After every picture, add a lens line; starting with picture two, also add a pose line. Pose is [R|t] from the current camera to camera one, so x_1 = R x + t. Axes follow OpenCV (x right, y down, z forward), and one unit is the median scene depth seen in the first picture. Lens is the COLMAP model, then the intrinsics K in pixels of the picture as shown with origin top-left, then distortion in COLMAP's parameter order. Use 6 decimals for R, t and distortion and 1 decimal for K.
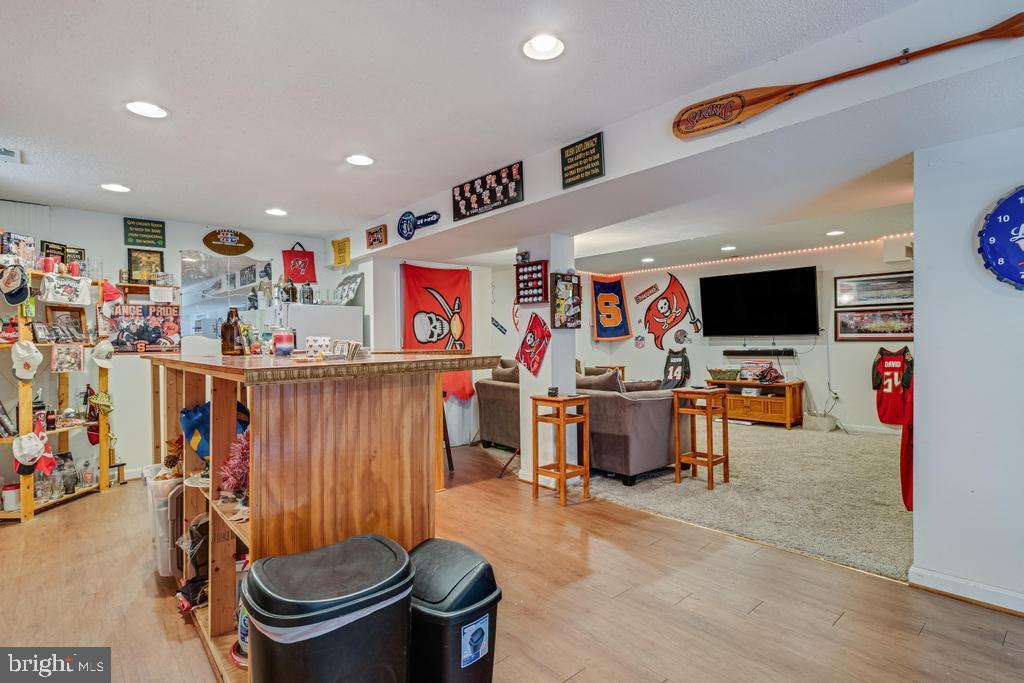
lens RADIAL K [[491.0, 0, 511.9], [0, 491.0, 344.0], [0, 0, 1]] dist [-0.003442, -0.001248]
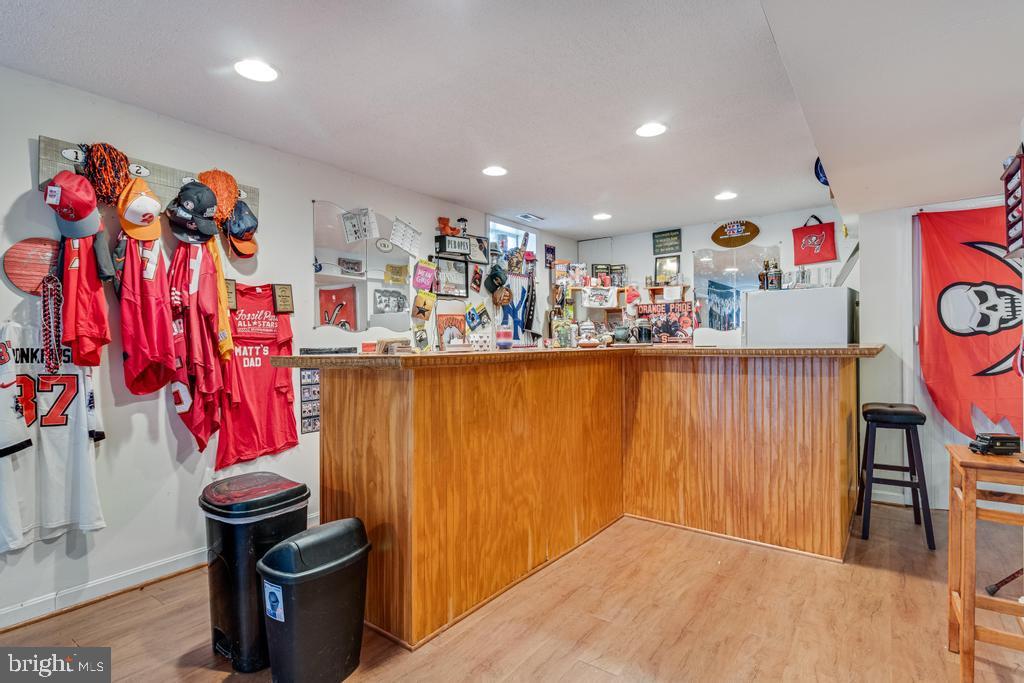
lens RADIAL K [[491.0, 0, 508.9], [0, 491.0, 348.0], [0, 0, 1]] dist [-0.003442, -0.001248]
pose [[0.234185, 0.025718, -0.971852, 0.227191], [0.004410, 0.999612, 0.027515, -0.003895], [0.972182, -0.010729, 0.233981, 0.248593]]
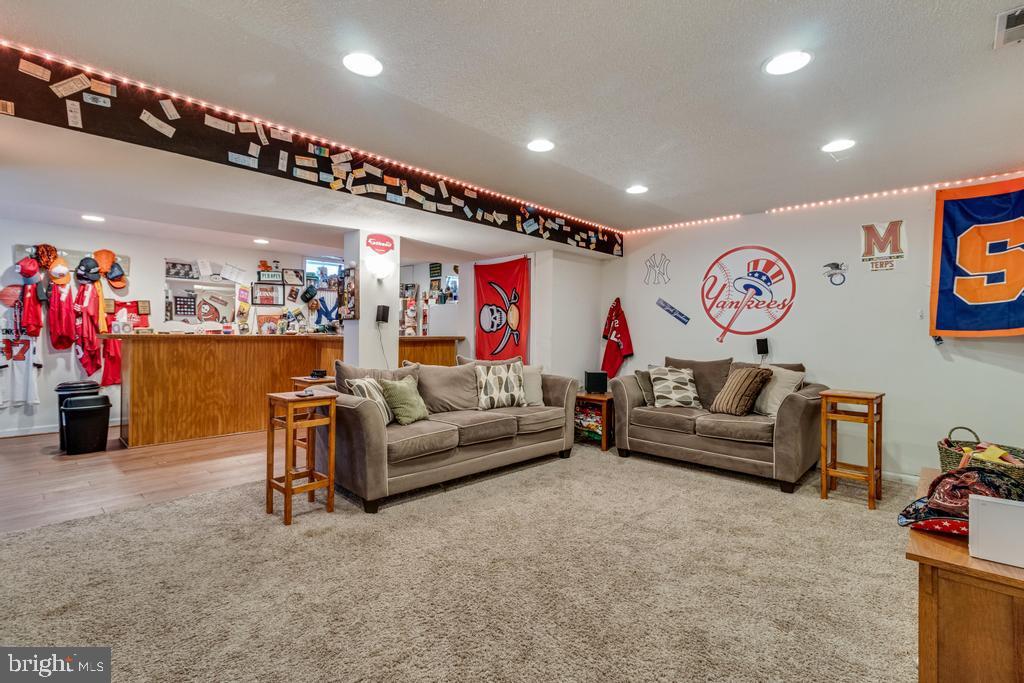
lens RADIAL K [[470.8, 0, 533.7], [0, 470.8, 337.2], [0, 0, 1]] dist [0.001558, -0.000176]
pose [[0.124513, 0.025758, -0.991884, 0.729671], [-0.016125, 0.999583, 0.023934, -0.015125], [0.992087, 0.013014, 0.124876, 0.787043]]
